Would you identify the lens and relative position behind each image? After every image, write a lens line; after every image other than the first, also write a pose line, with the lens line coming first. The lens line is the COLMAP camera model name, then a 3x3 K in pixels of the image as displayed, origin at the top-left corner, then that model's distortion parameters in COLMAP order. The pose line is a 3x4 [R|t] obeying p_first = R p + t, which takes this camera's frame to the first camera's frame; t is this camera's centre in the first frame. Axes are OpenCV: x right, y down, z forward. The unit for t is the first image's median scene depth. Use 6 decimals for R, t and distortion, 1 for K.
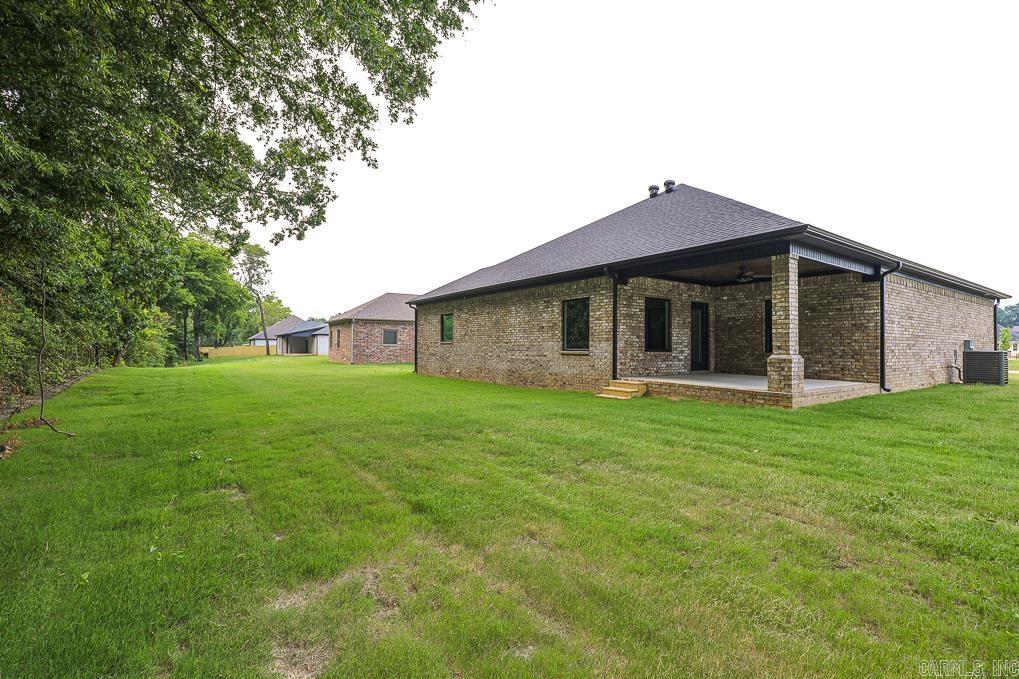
lens RADIAL K [[462.7, 0, 515.5], [0, 462.7, 343.7], [0, 0, 1]] dist [-0.016200, 0.001200]
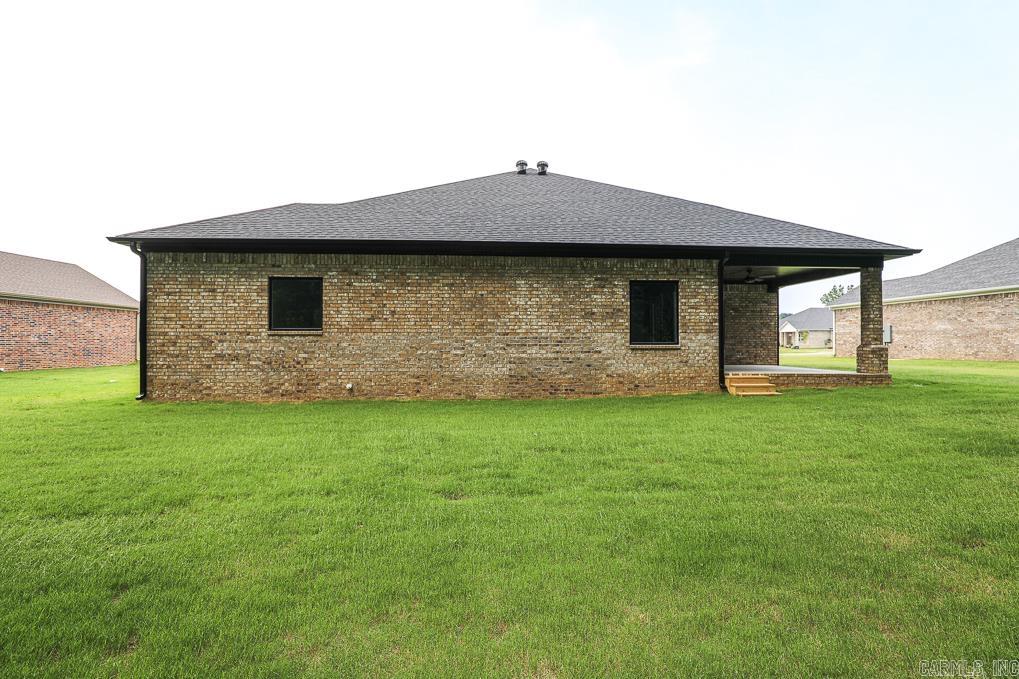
lens RADIAL K [[462.7, 0, 510.9], [0, 462.7, 340.6], [0, 0, 1]] dist [-0.016200, 0.001200]
pose [[0.514612, -0.001885, 0.857421, -0.660478], [-0.001806, 0.999993, 0.003283, 0.005883], [-0.857421, -0.003238, 0.514605, 0.756929]]
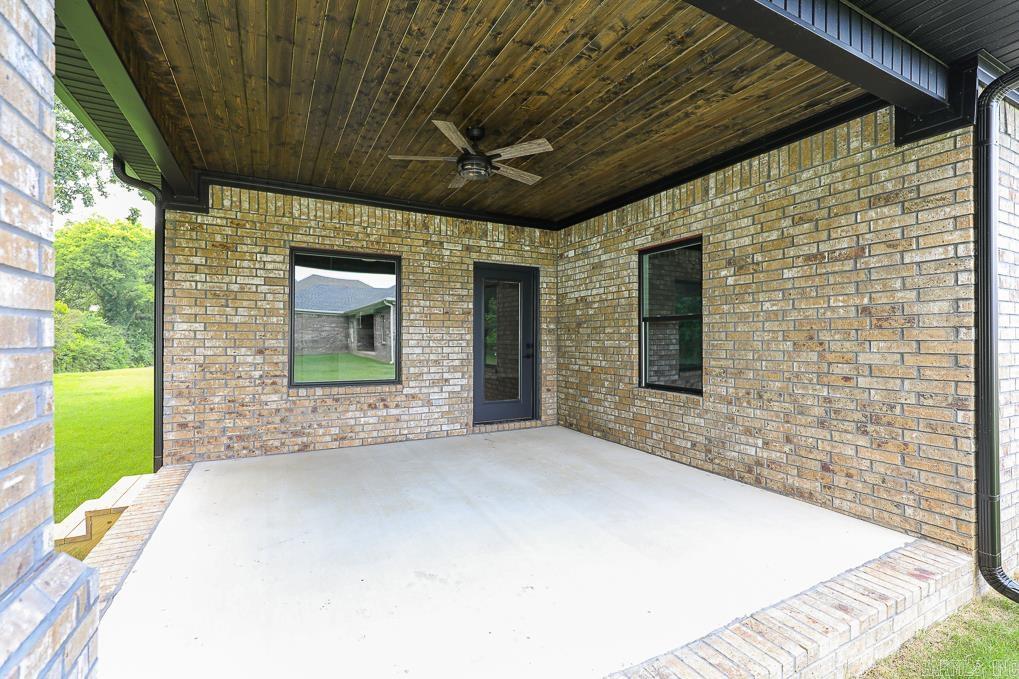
lens RADIAL K [[462.7, 0, 509.0], [0, 462.7, 338.5], [0, 0, 1]] dist [-0.016200, 0.001200]
pose [[0.992501, -0.007157, -0.122024, 0.454621], [0.007588, 0.999966, 0.003072, -0.021939], [0.121998, -0.003975, 0.992522, 0.571448]]
